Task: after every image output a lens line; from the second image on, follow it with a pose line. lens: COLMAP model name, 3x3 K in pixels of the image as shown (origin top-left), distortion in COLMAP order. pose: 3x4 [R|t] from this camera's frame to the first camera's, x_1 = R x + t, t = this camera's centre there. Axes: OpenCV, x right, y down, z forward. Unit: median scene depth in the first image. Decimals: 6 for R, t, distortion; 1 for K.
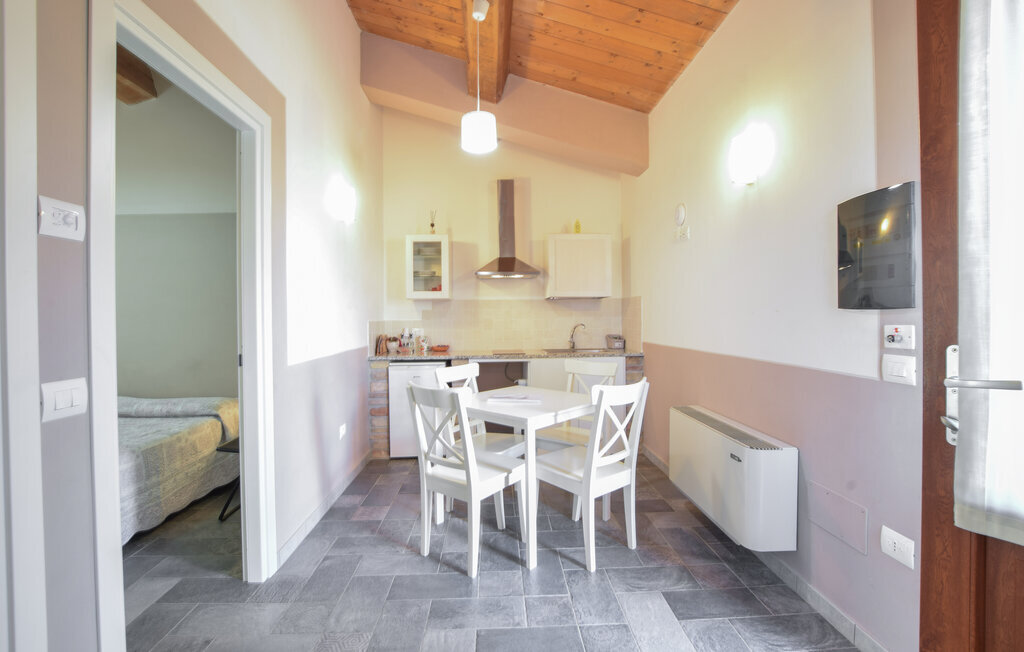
lens RADIAL K [[473.1, 0, 509.0], [0, 473.1, 319.6], [0, 0, 1]] dist [-0.032666, 0.000189]
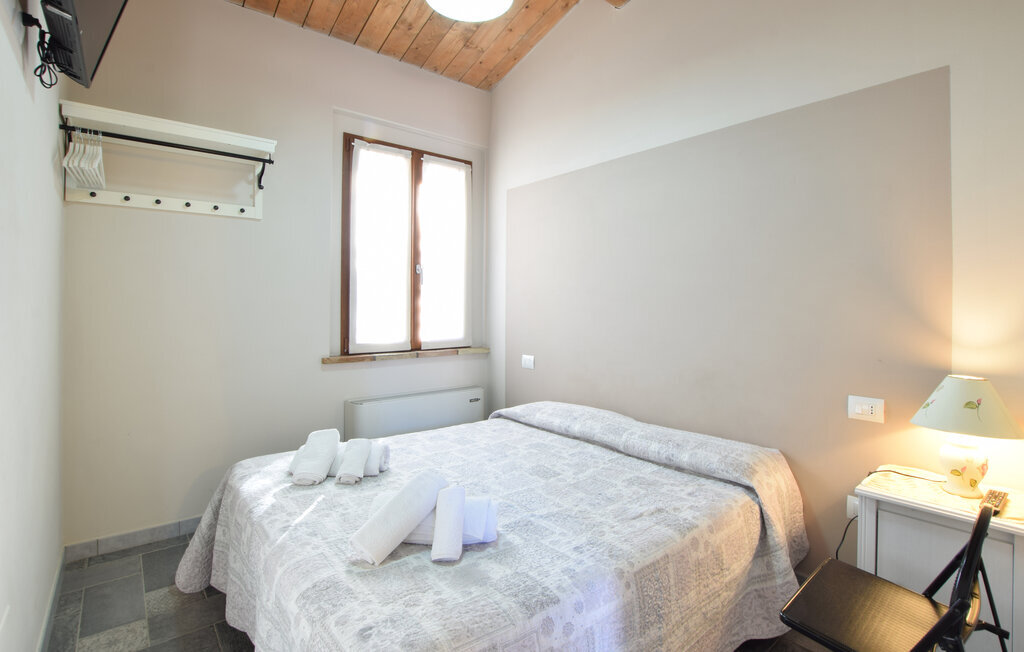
lens RADIAL K [[453.6, 0, 512.0], [0, 453.6, 326.0], [0, 0, 1]] dist [-0.029464, 0.000274]
pose [[0.608233, 0.046244, -0.792410, -0.400688], [-0.016340, 0.998819, 0.045747, -0.000379], [0.793590, -0.014877, 0.608271, 0.480457]]
